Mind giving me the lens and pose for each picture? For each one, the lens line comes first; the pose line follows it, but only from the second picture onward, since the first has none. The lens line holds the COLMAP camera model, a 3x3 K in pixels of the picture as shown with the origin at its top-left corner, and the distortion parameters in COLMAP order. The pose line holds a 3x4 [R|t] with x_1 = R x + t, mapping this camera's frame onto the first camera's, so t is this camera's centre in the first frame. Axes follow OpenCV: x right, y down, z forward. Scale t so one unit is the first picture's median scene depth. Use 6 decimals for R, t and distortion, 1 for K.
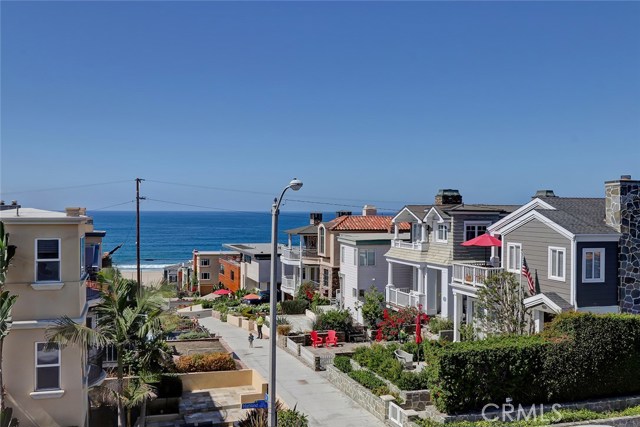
lens RADIAL K [[609.5, 0, 320.0], [0, 609.5, 213.5], [0, 0, 1]] dist [0.001708, 0.003161]
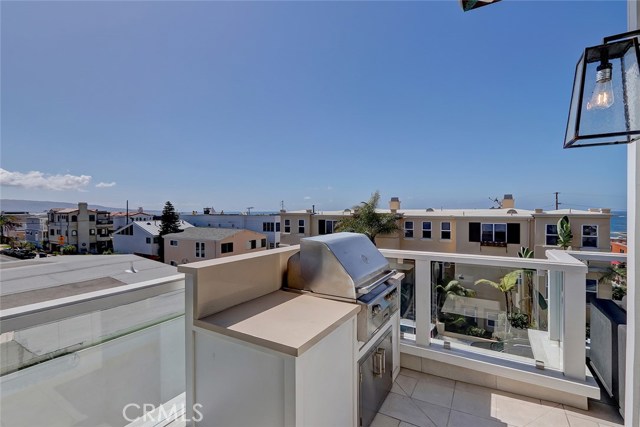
lens RADIAL K [[295.7, 0, 320.0], [0, 295.7, 213.5], [0, 0, 1]] dist [-0.004291, -0.000692]
pose [[0.657394, 0.001281, -0.753546, -0.302647], [0.000196, 0.999998, 0.001872, 0.002945], [0.753547, -0.001378, 0.657393, -0.242265]]
